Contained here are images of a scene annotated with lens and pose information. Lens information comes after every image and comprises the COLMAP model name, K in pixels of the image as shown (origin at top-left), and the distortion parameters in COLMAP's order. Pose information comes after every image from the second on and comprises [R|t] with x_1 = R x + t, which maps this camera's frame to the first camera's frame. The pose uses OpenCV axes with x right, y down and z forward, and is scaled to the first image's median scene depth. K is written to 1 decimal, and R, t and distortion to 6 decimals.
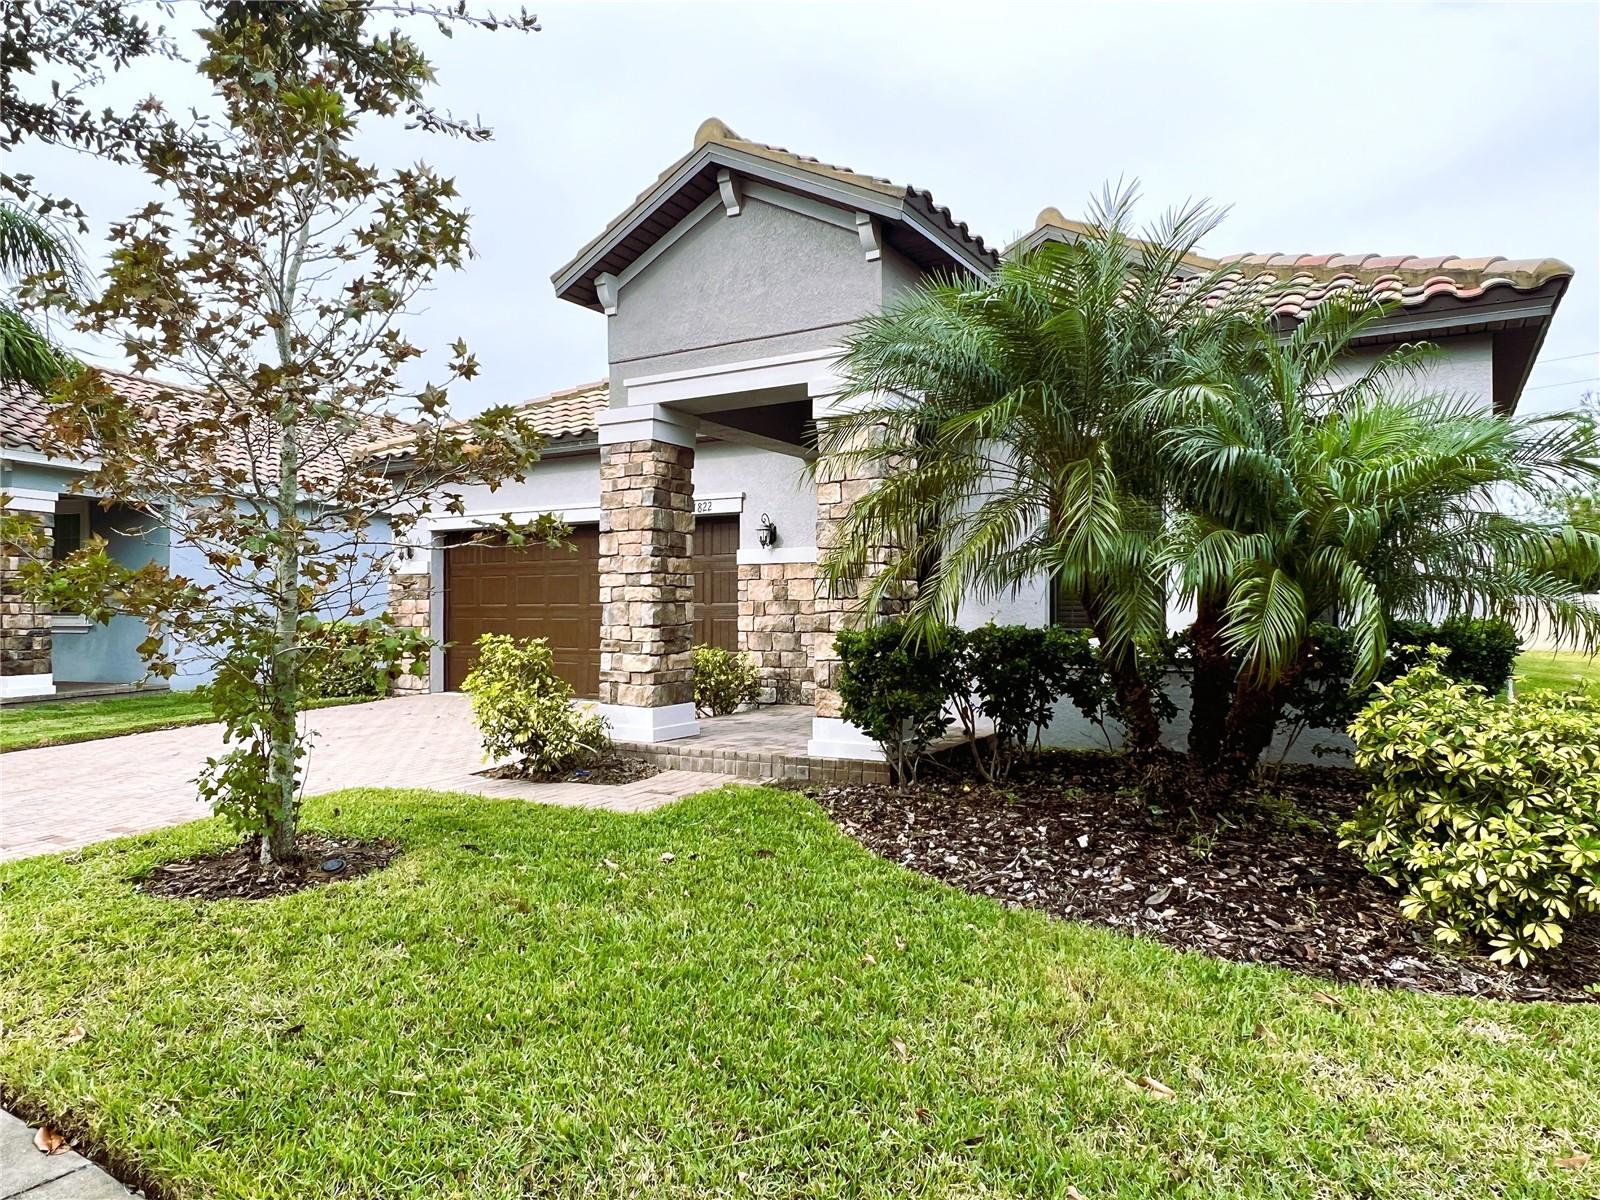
lens RADIAL K [[1017.8, 0, 778.5], [0, 1017.8, 606.1], [0, 0, 1]] dist [0.000821, -0.000889]
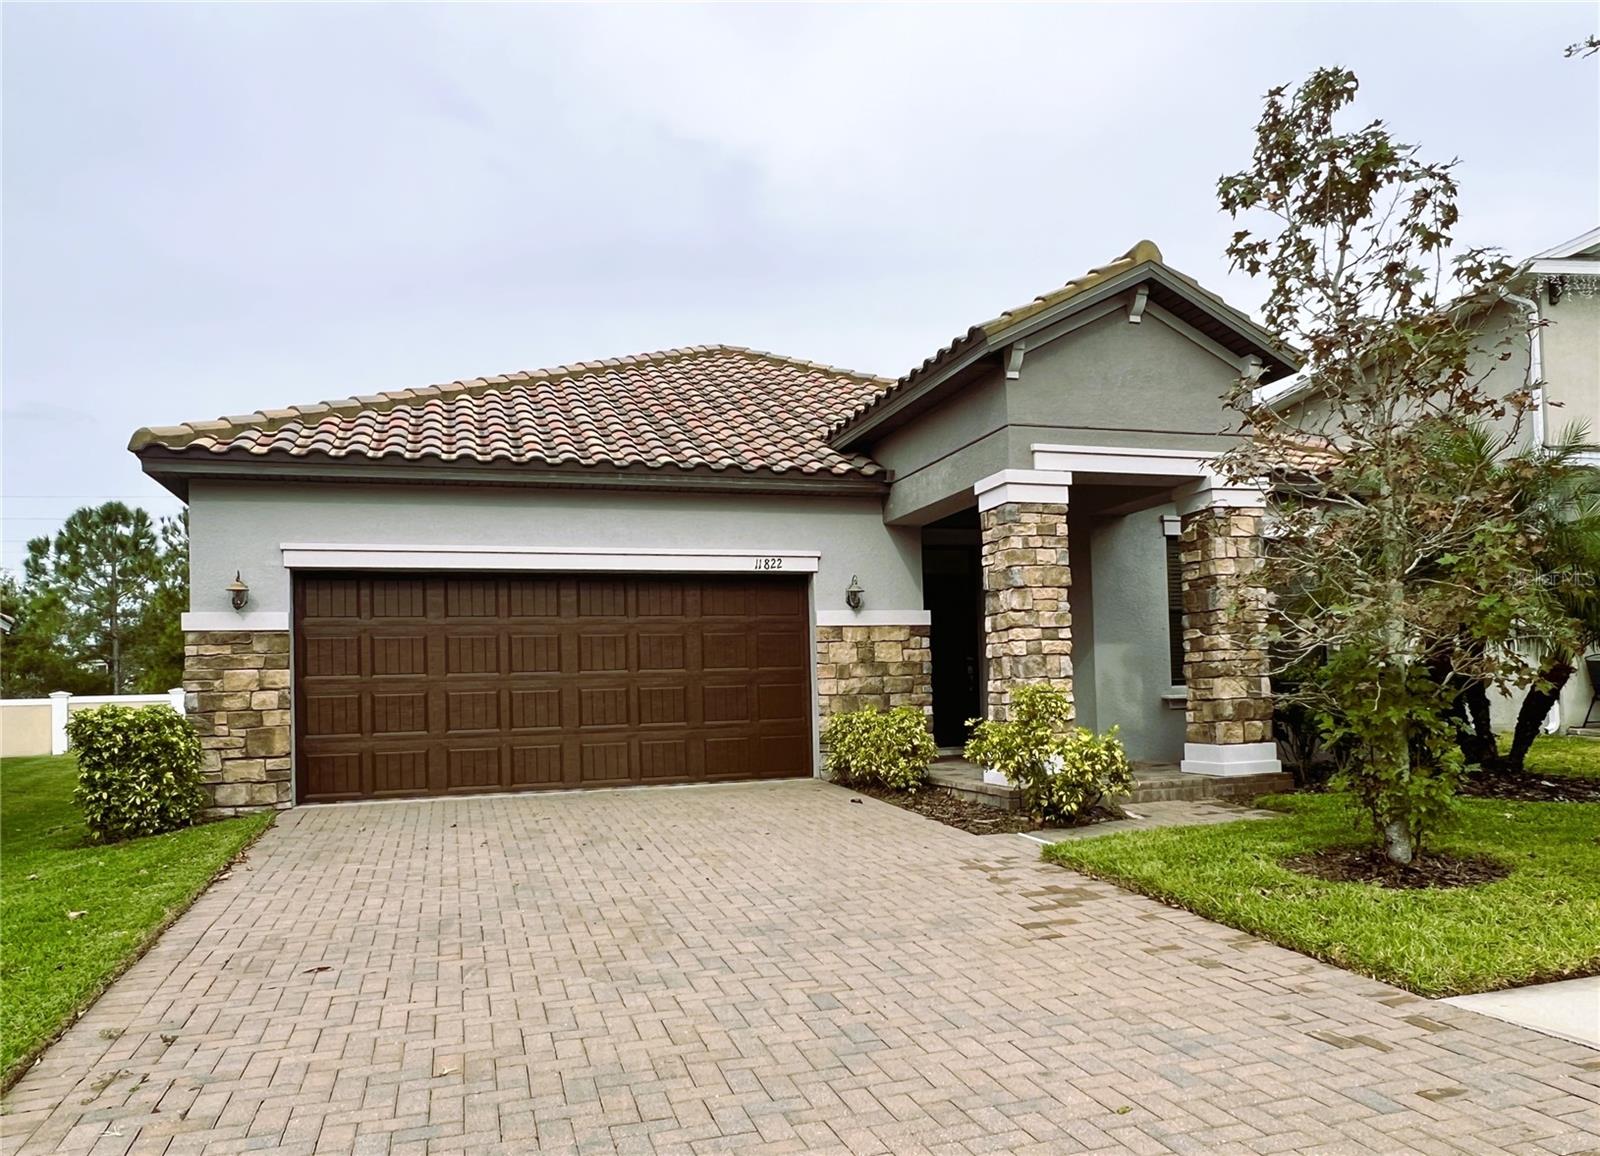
lens RADIAL K [[1132.2, 0, 801.9], [0, 1132.2, 656.6], [0, 0, 1]] dist [-0.005344, -0.001217]
pose [[0.655147, 0.005192, 0.755484, -1.185704], [0.024258, 0.999316, -0.027904, 0.024212], [-0.755112, 0.036608, 0.654573, 0.422137]]
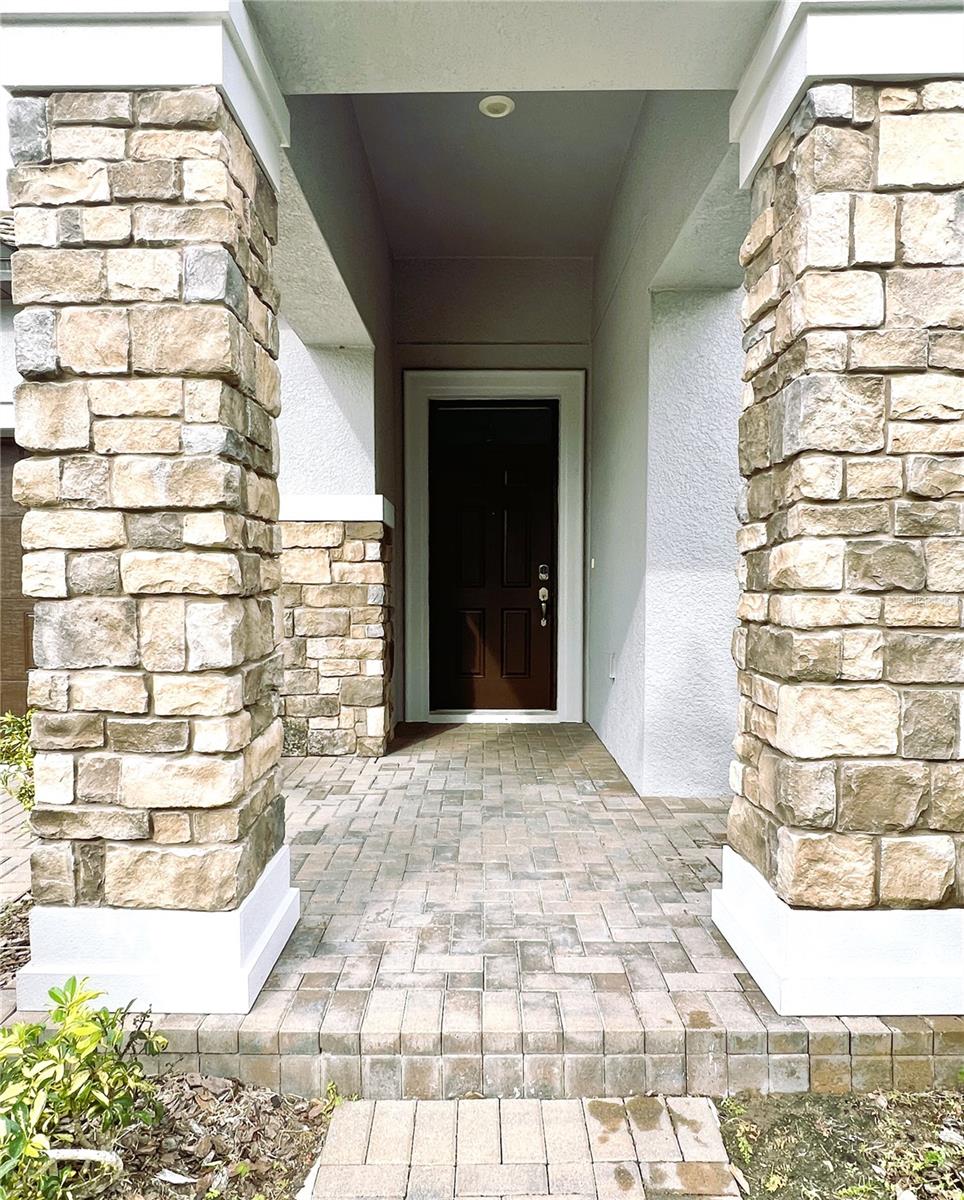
lens RADIAL K [[808.2, 0, 471.0], [0, 808.2, 634.2], [0, 0, 1]] dist [0.002083, 0.000727]
pose [[0.853727, -0.032261, 0.519721, -0.189763], [-0.001628, 0.997909, 0.064618, -0.009097], [-0.520718, -0.056012, 0.851889, 0.715938]]
